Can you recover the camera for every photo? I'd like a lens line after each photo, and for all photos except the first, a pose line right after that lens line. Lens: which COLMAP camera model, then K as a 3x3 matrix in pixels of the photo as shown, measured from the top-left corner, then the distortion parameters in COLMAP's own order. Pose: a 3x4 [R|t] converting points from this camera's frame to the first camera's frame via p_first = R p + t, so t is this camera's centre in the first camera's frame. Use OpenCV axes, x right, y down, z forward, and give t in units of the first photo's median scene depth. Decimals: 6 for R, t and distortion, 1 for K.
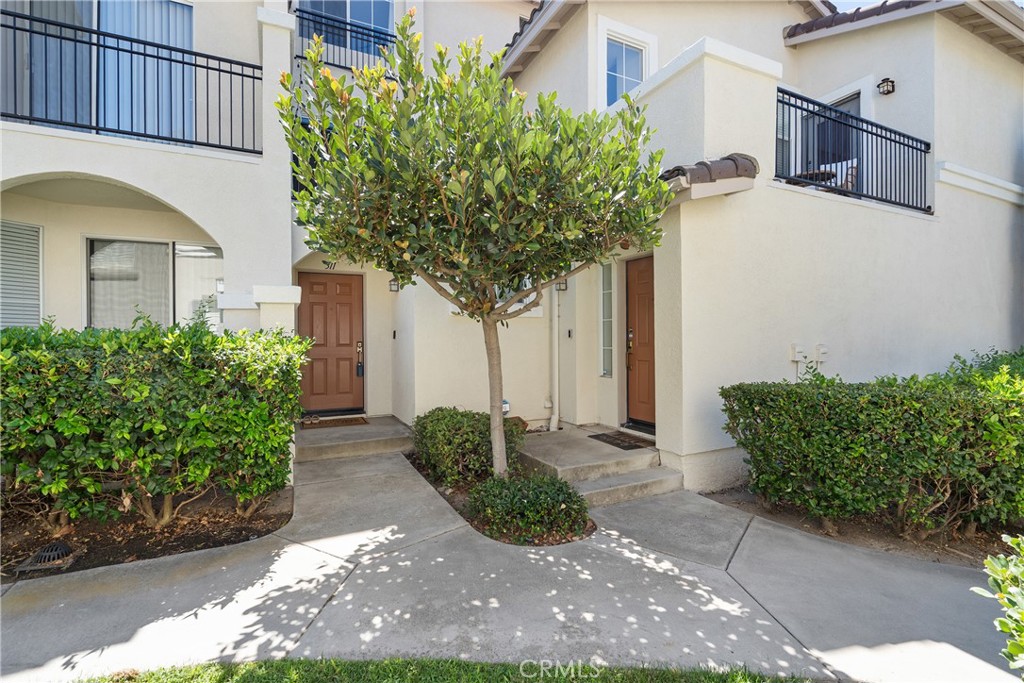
lens RADIAL K [[467.1, 0, 510.8], [0, 467.1, 341.2], [0, 0, 1]] dist [-0.004714, 0.001976]
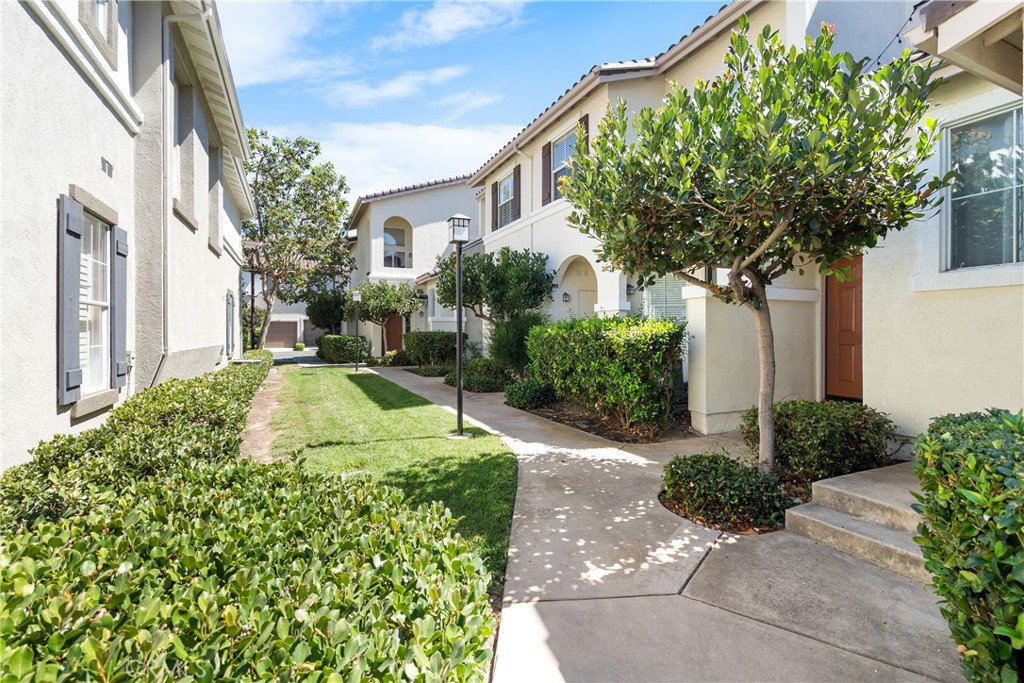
lens RADIAL K [[467.1, 0, 511.1], [0, 467.1, 338.0], [0, 0, 1]] dist [-0.004714, 0.001976]
pose [[-0.014870, 0.016693, -0.999750, 0.706366], [-0.002962, 0.999856, 0.016738, 0.012023], [0.999885, 0.003211, -0.014818, 0.390073]]
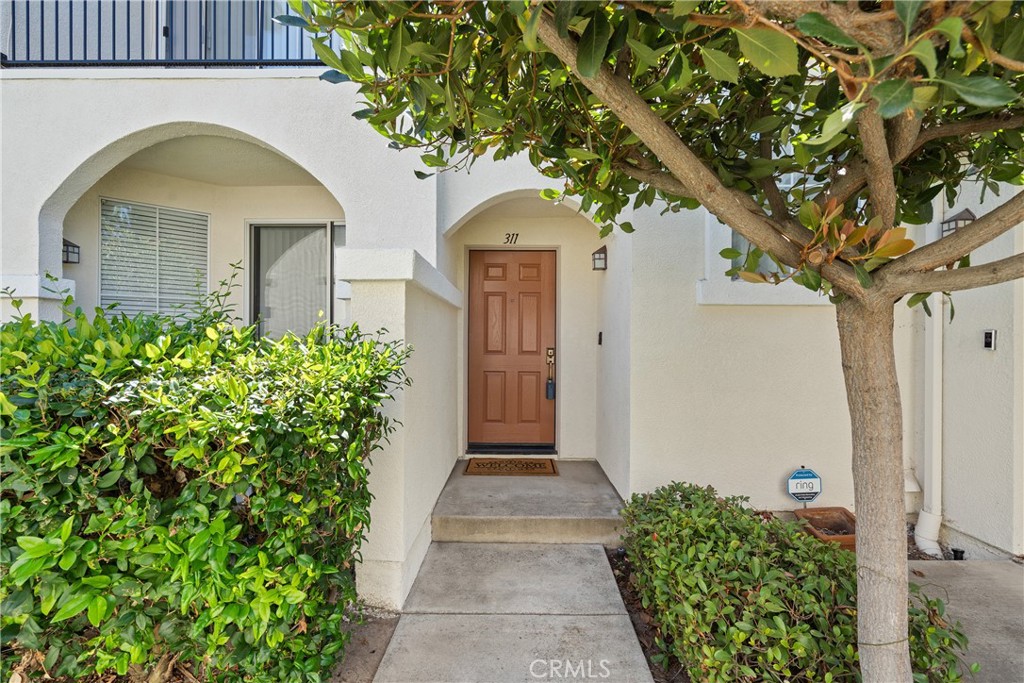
lens RADIAL K [[467.1, 0, 512.8], [0, 467.1, 343.3], [0, 0, 1]] dist [-0.004714, 0.001976]
pose [[0.895866, 0.012163, -0.444157, -0.089779], [-0.012439, 0.999920, 0.002292, -0.008222], [0.444149, 0.003471, 0.895946, 0.469576]]
